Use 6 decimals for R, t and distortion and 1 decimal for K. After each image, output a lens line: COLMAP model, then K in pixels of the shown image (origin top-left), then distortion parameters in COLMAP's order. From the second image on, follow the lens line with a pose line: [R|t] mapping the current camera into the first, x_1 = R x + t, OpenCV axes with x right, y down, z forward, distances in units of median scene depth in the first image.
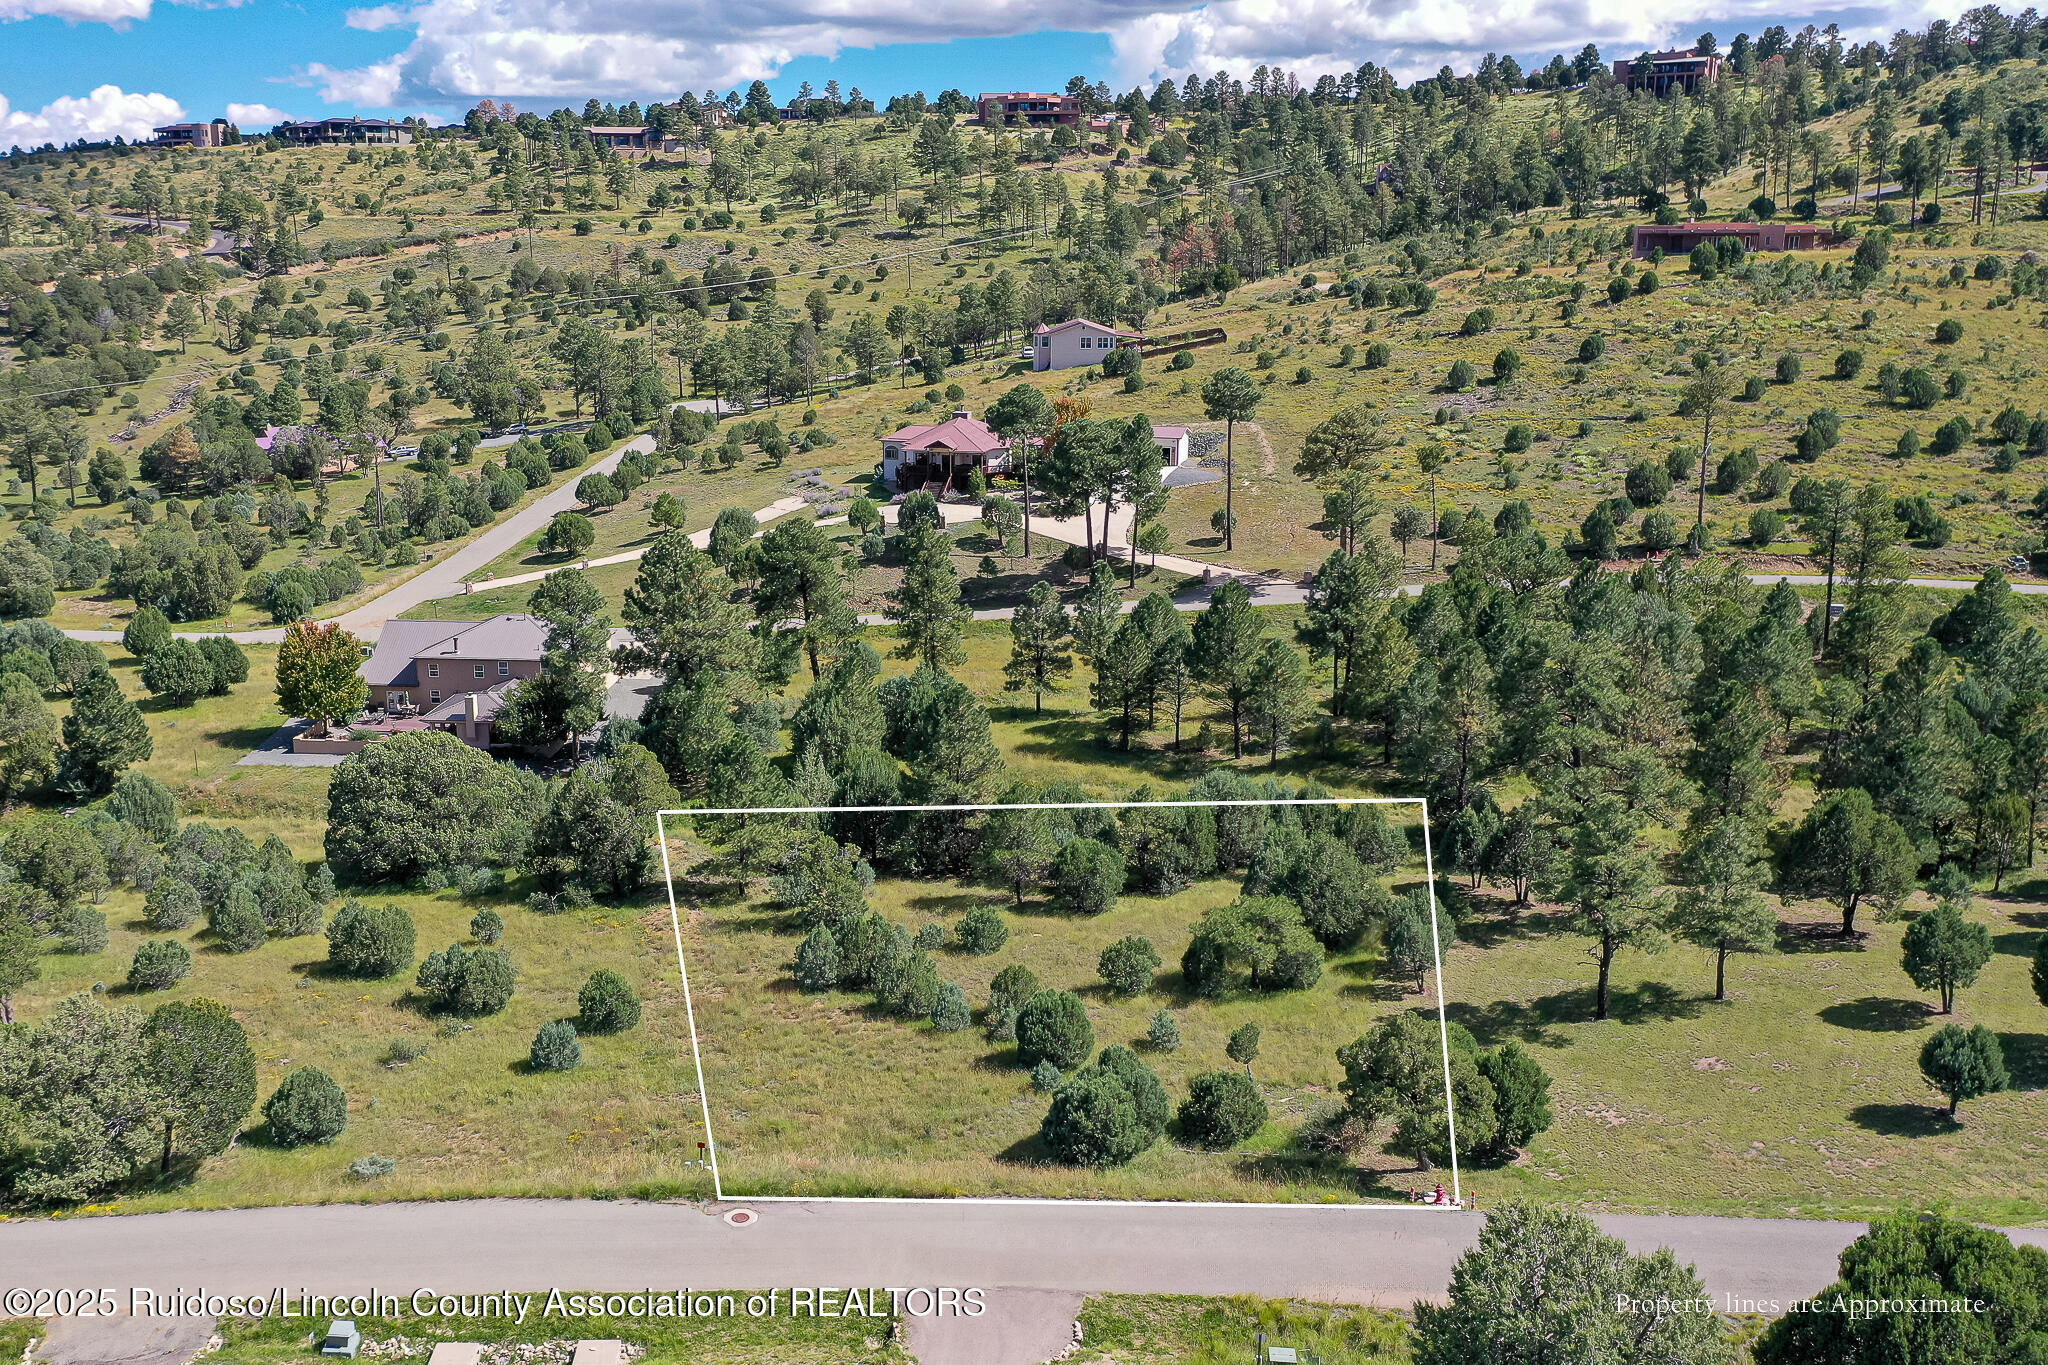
lens RADIAL K [[1577.3, 0, 1054.9], [0, 1577.3, 683.7], [0, 0, 1]] dist [0.003798, 0.000988]
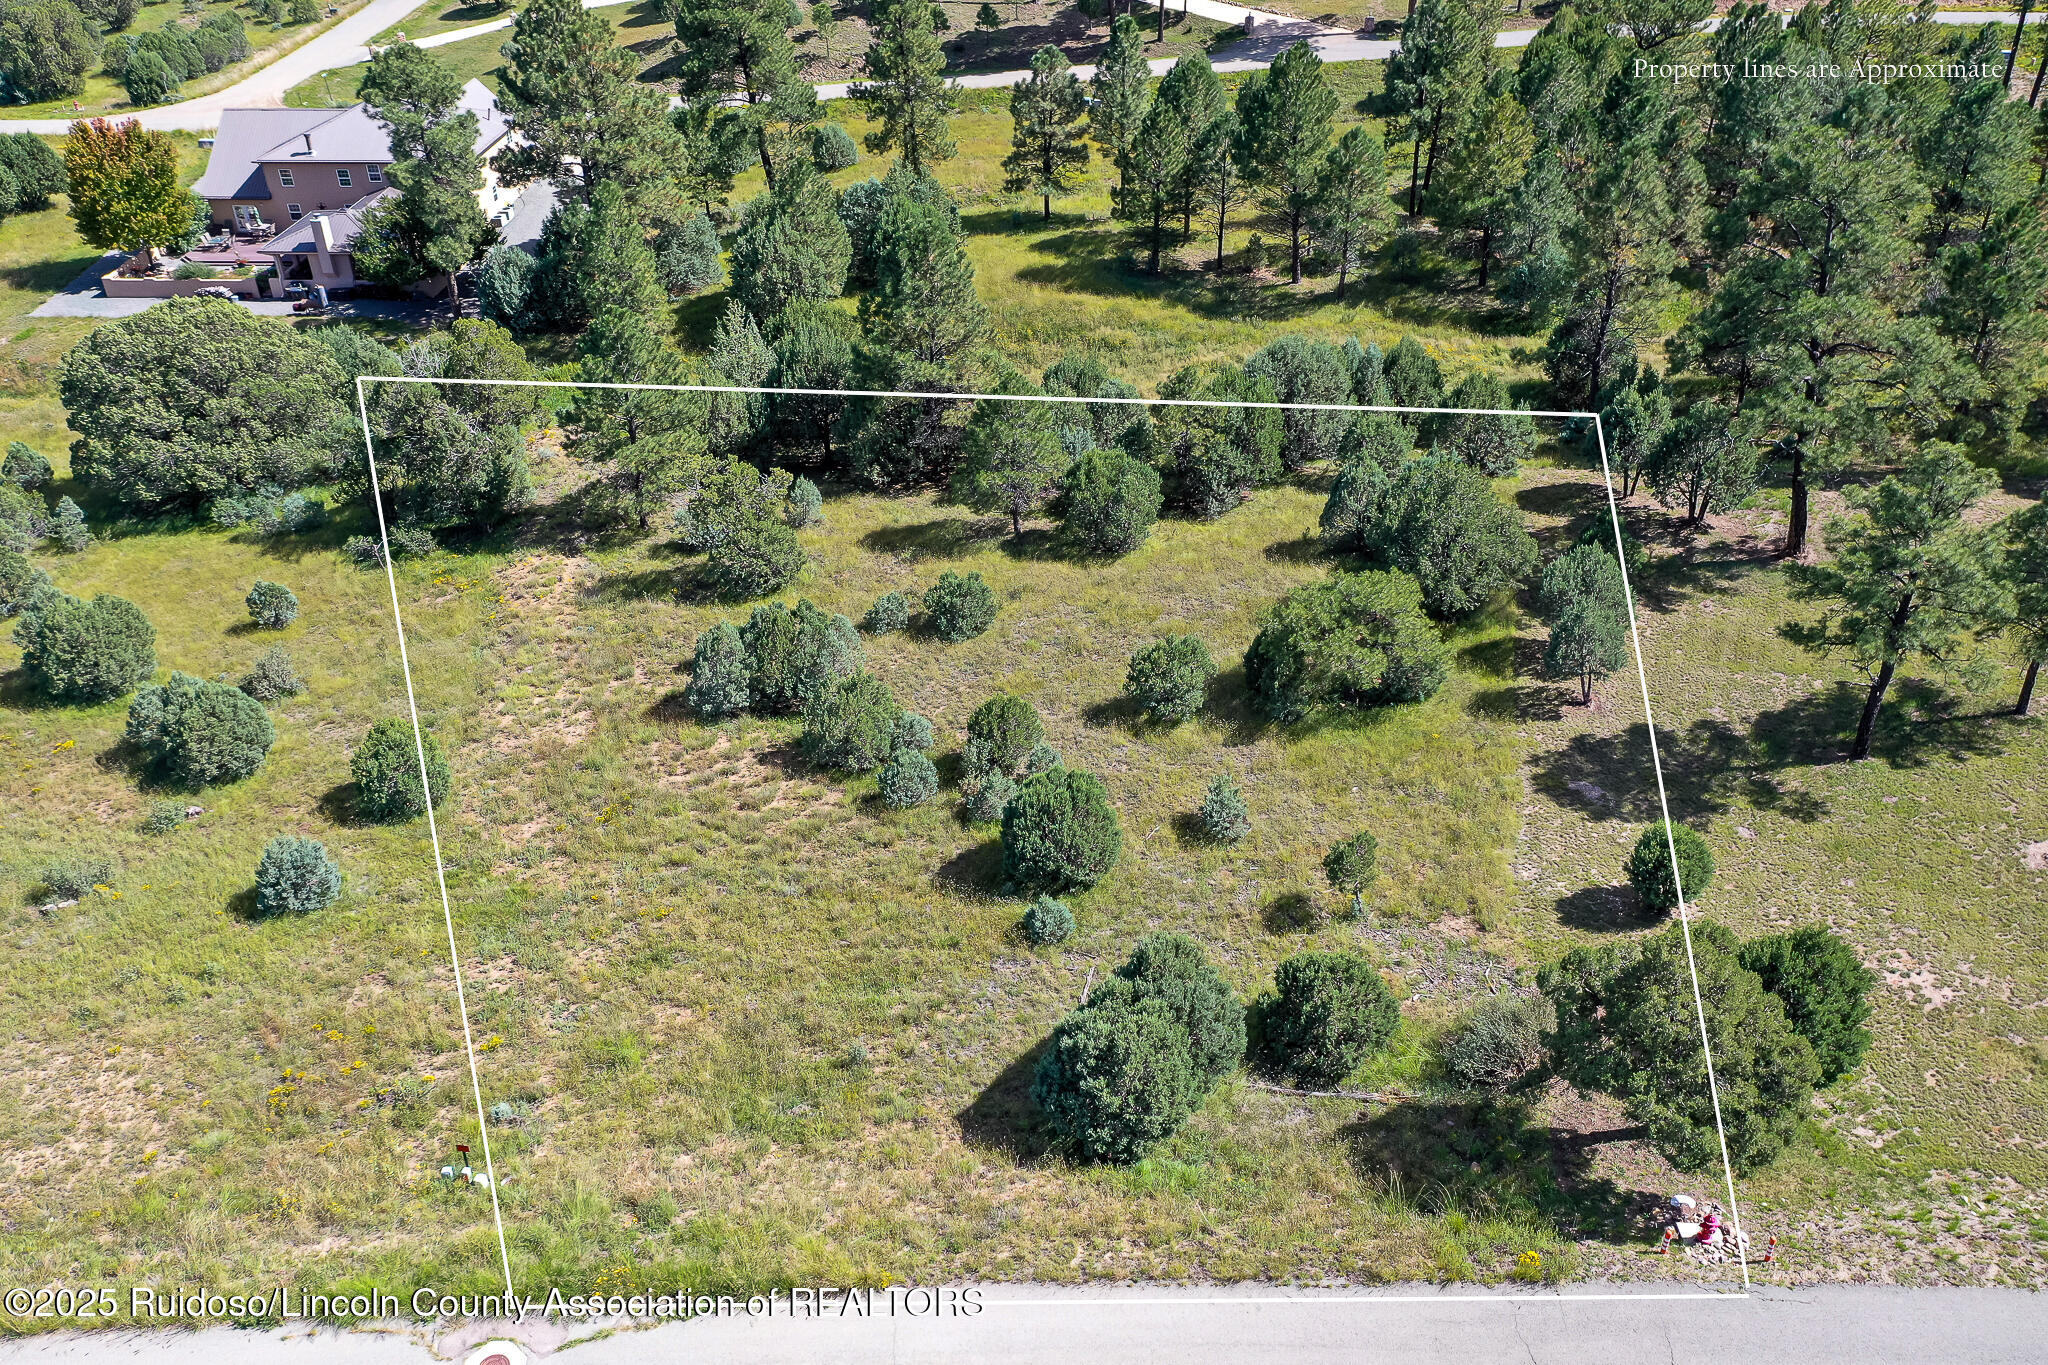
lens RADIAL K [[1577.3, 0, 1054.9], [0, 1577.3, 683.7], [0, 0, 1]] dist [0.003798, 0.000988]
pose [[0.999859, -0.008927, -0.014225, 0.003742], [0.013077, 0.945298, 0.325946, -0.025805], [0.010537, -0.326086, 0.945281, 0.198566]]
